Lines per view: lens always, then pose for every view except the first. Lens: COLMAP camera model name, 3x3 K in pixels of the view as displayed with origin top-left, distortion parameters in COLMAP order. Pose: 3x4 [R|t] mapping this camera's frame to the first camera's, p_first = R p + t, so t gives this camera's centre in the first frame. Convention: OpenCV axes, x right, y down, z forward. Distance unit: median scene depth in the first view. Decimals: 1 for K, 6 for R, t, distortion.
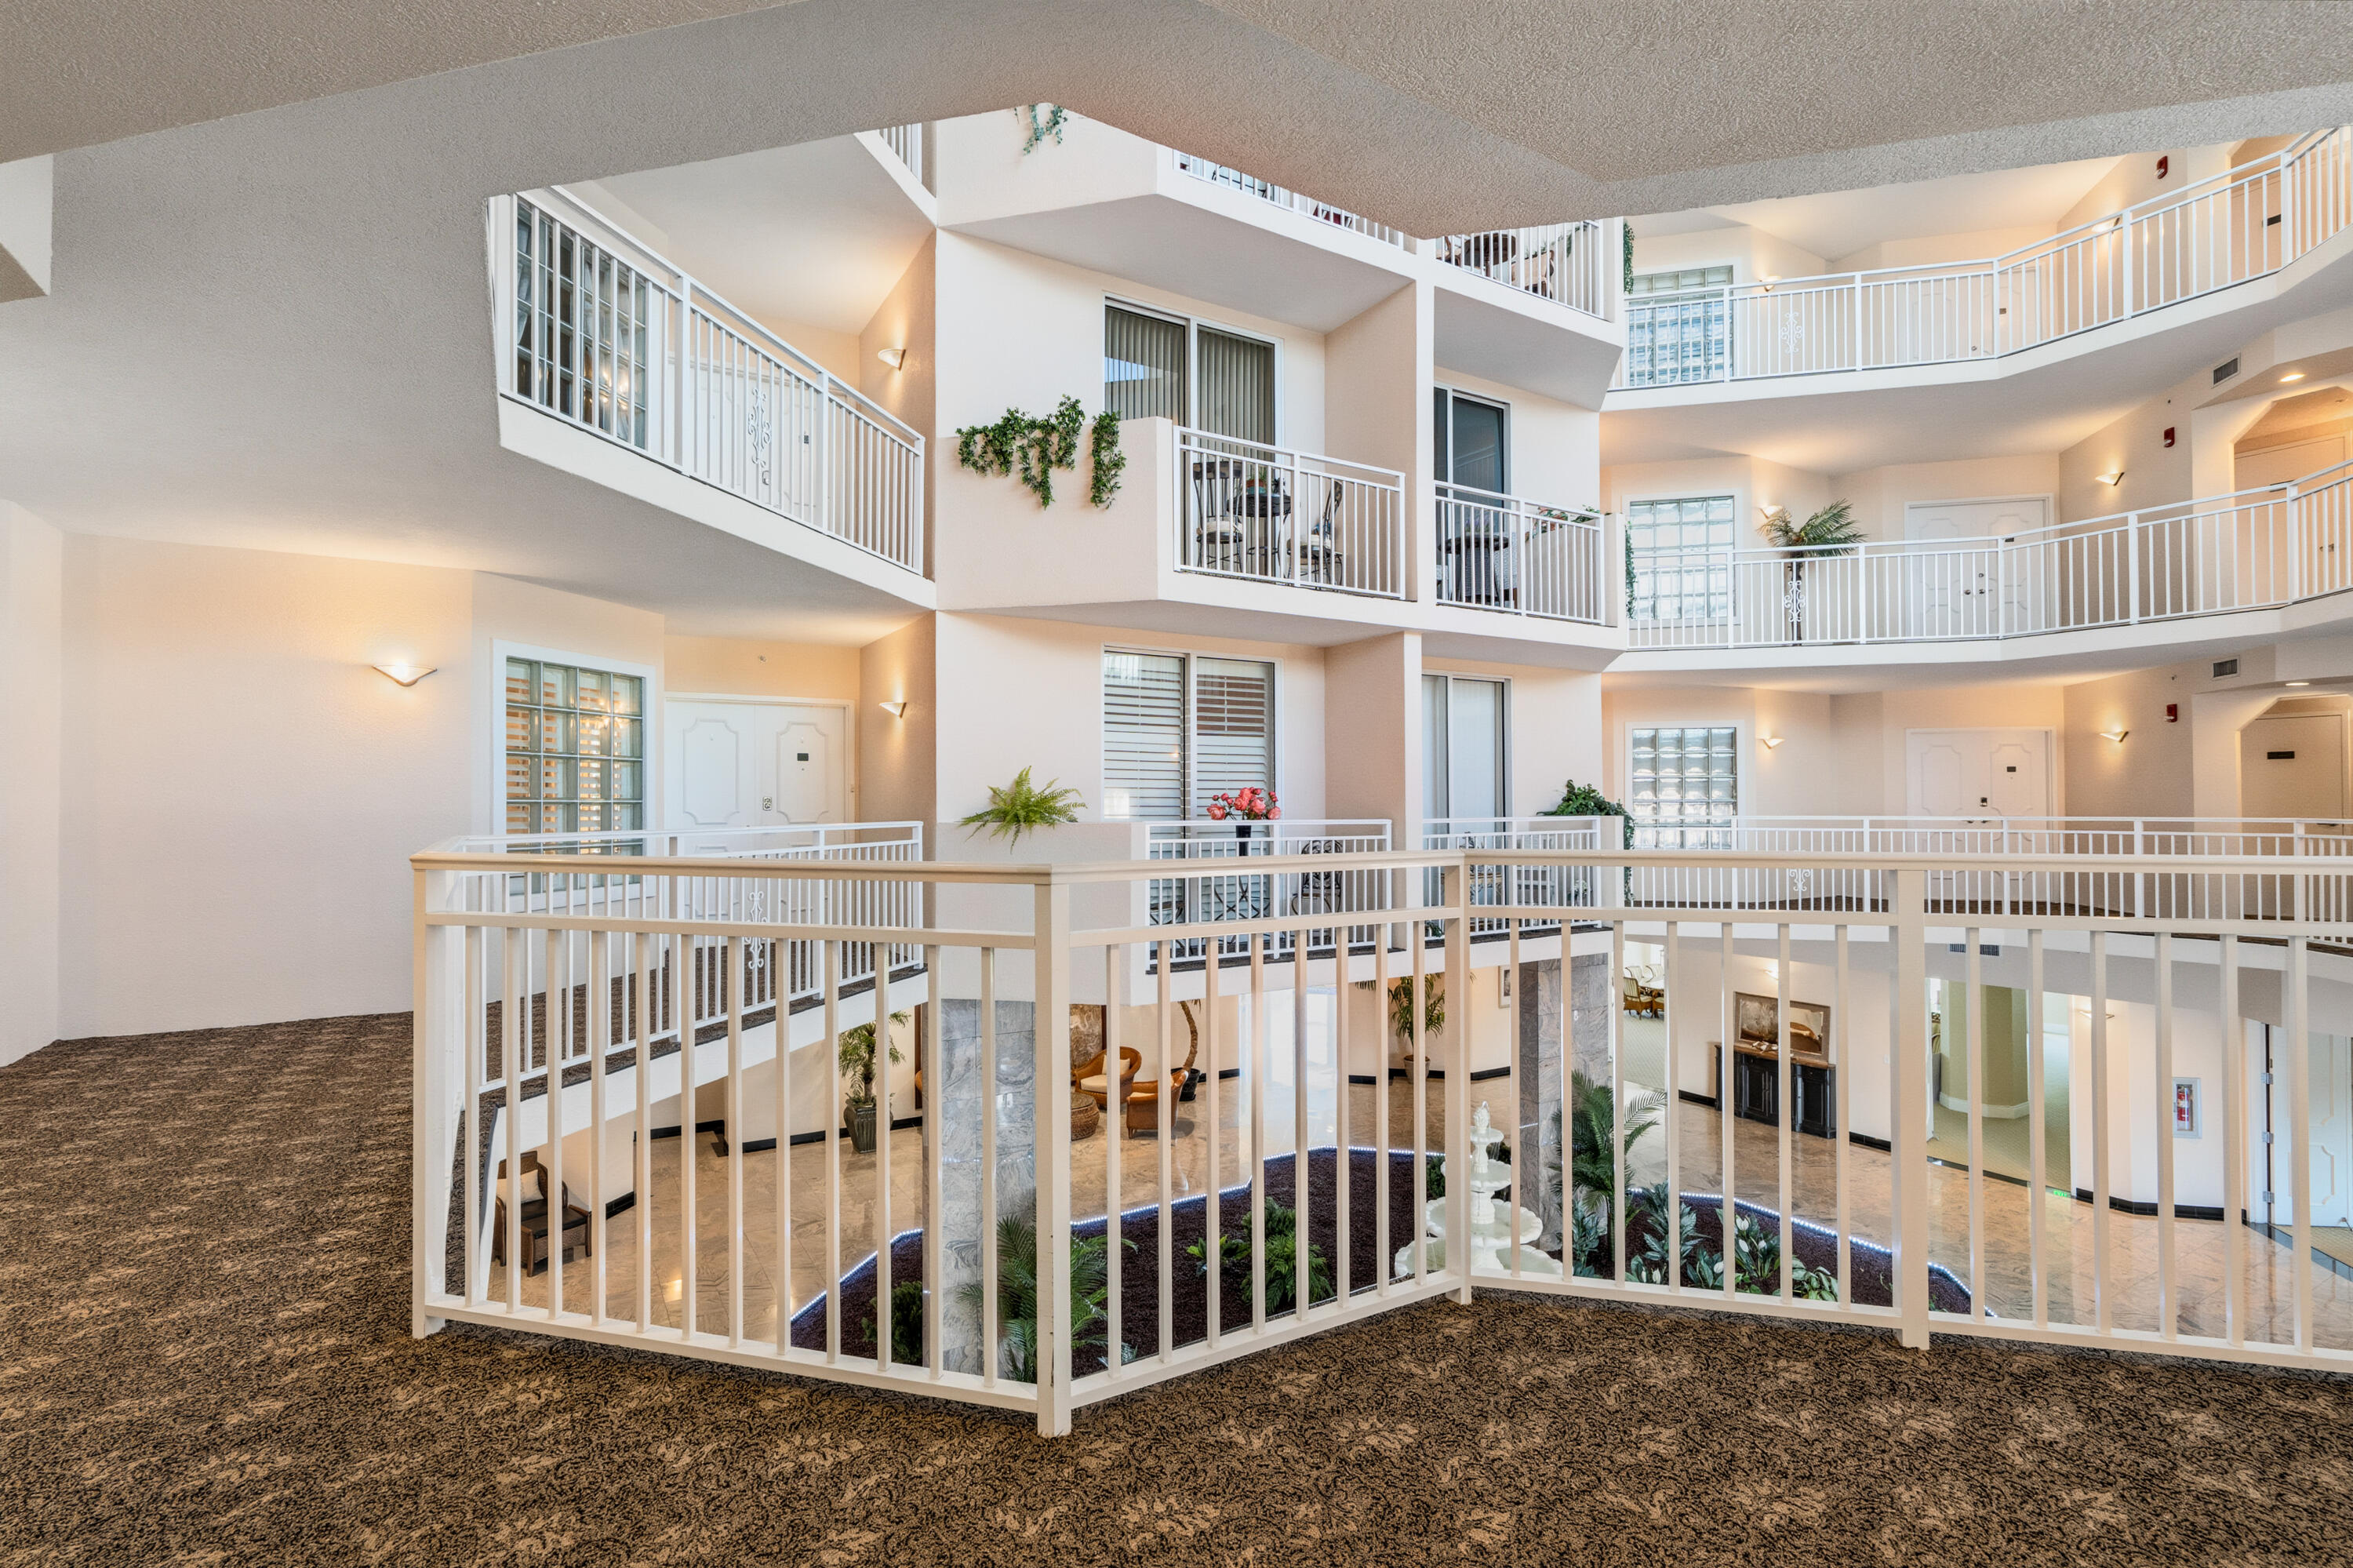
lens RADIAL K [[1089.3, 0, 1176.5], [0, 1089.3, 784.0], [0, 0, 1]] dist [-0.018213, 0.000132]
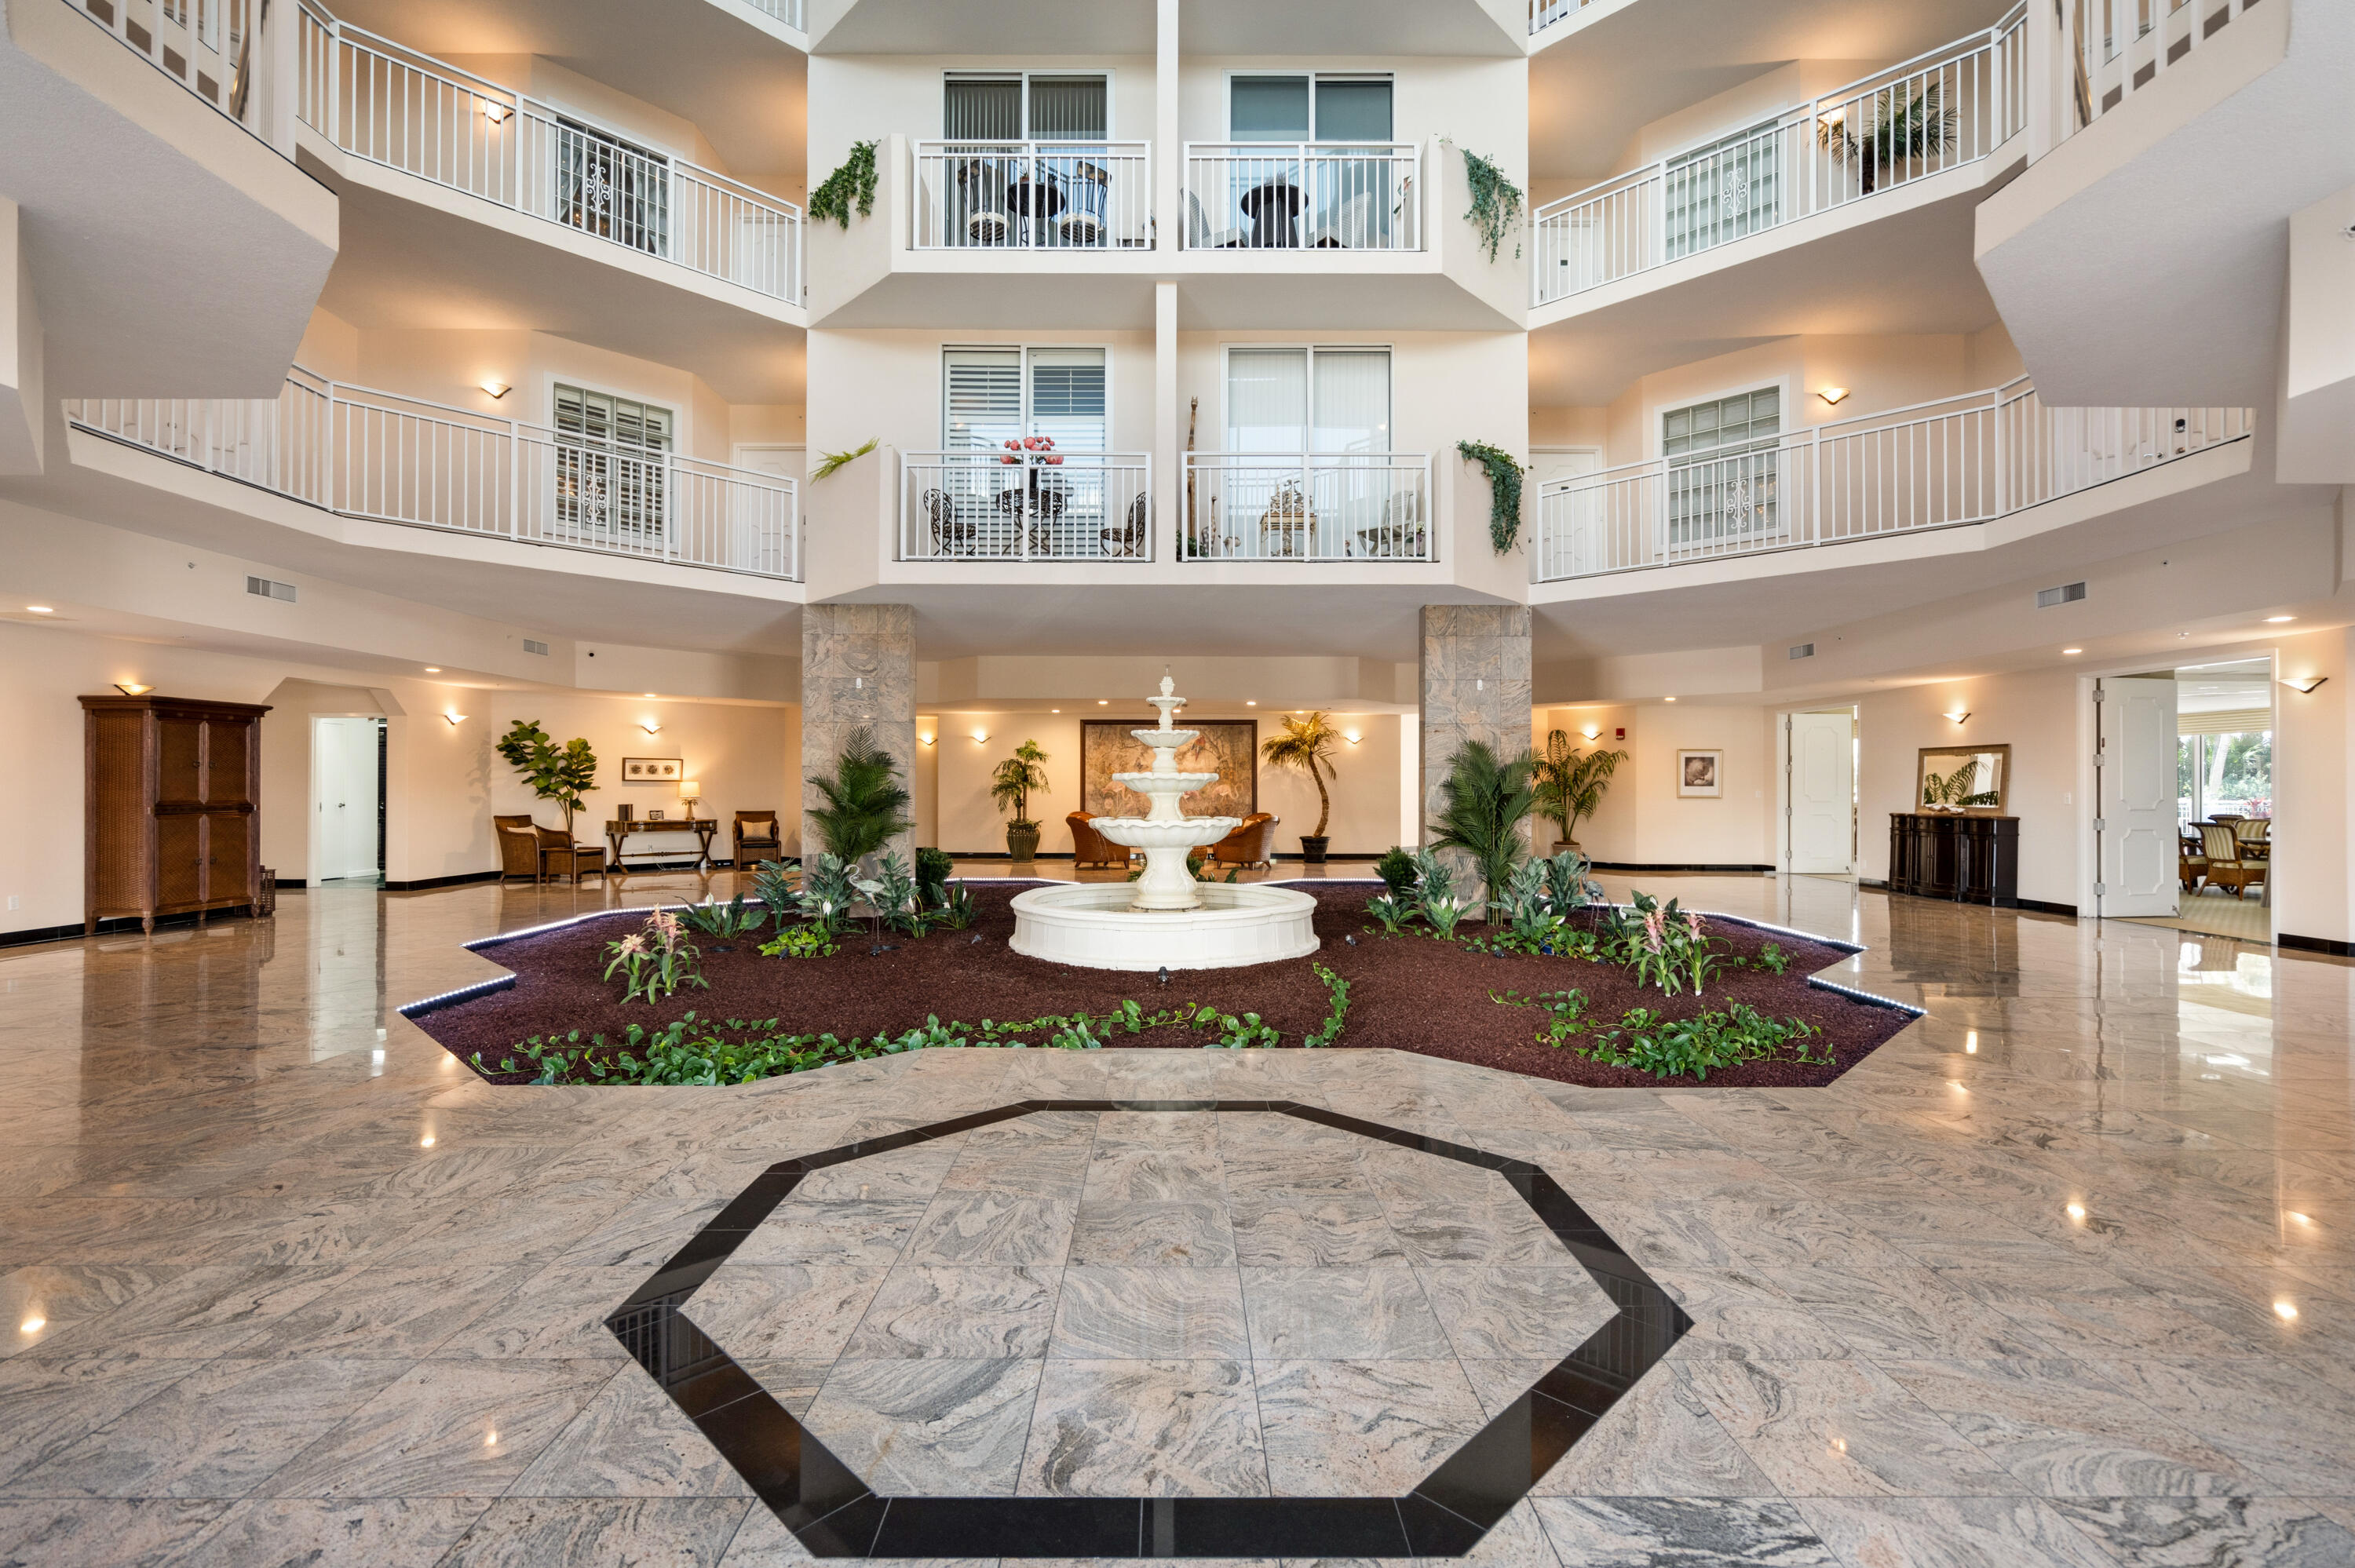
lens RADIAL K [[1062.8, 0, 1200.0], [0, 1062.8, 778.2], [0, 0, 1]] dist [0.001783, 0.000392]
pose [[0.861942, -0.005911, -0.506972, 0.901888], [0.005973, 0.999981, -0.001504, 0.421814], [0.506971, -0.001732, 0.861961, 0.073123]]
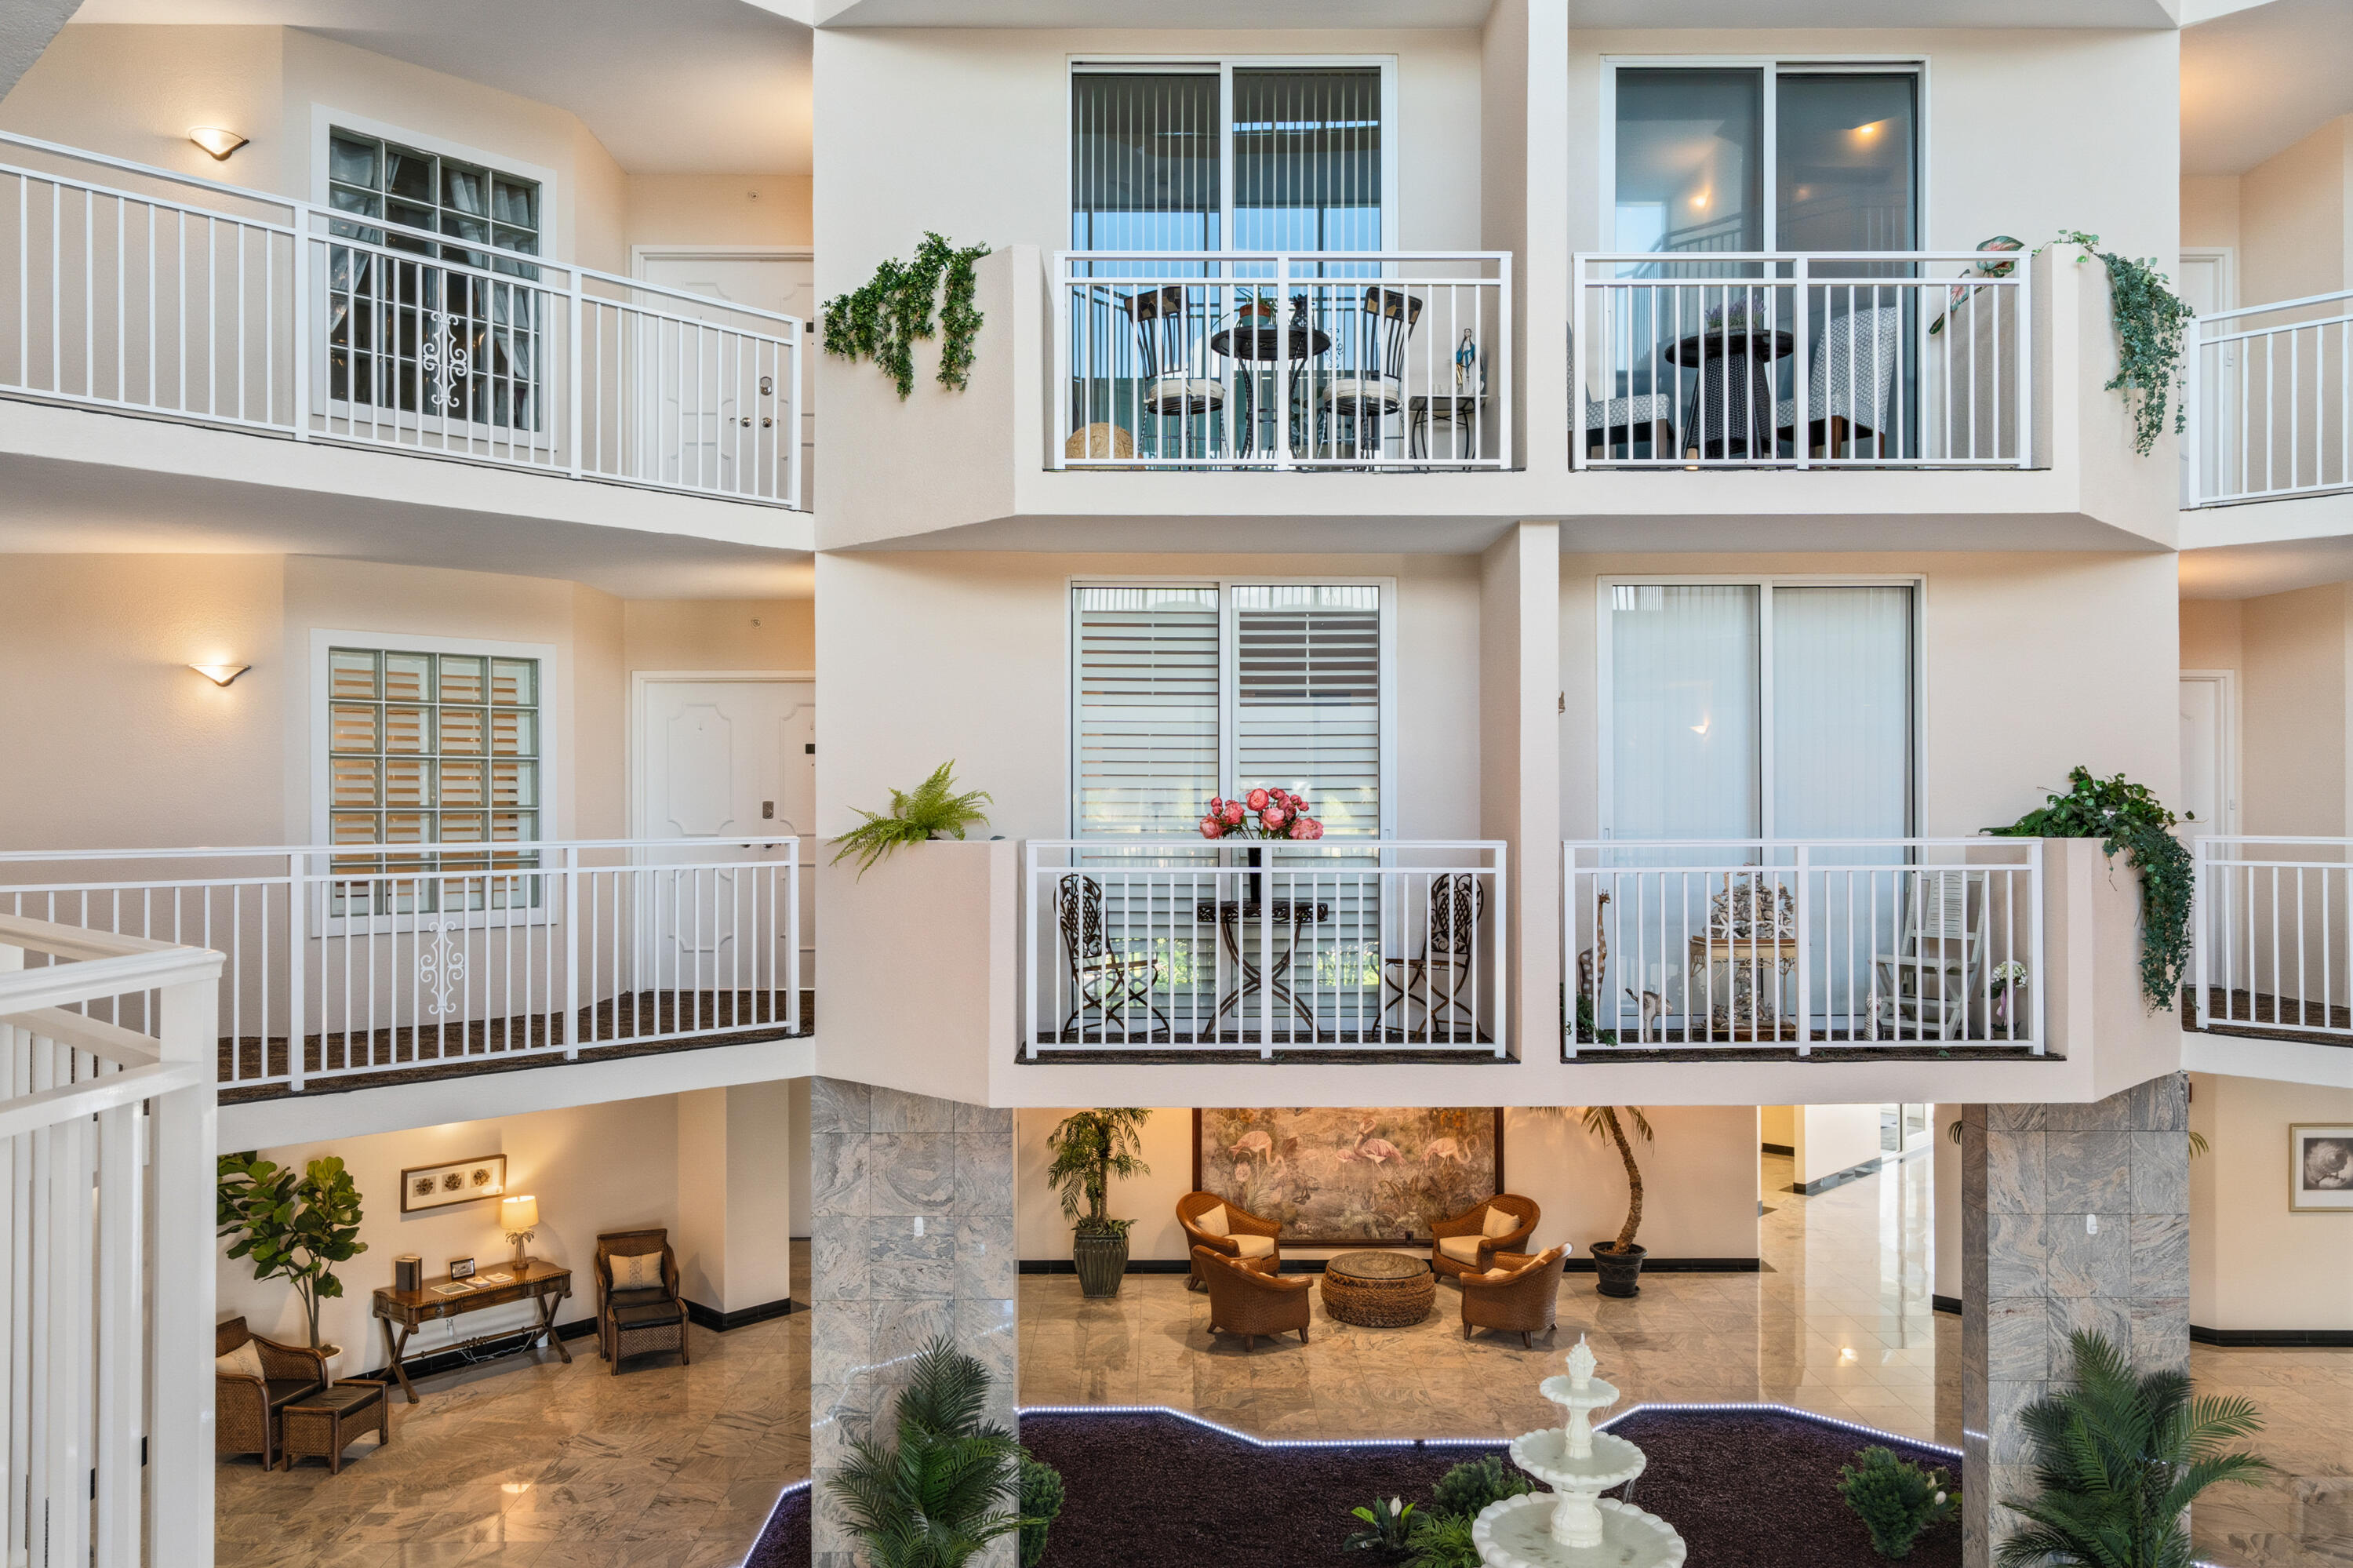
lens RADIAL K [[1716.6, 0, 1210.1], [0, 1716.6, 785.2], [0, 0, 1]] dist [0.014304, 0.002856]
pose [[0.865862, -0.004108, -0.500265, 0.592343], [0.009259, 0.999927, 0.007816, -0.007038], [0.500196, -0.011399, 0.865837, 0.119816]]
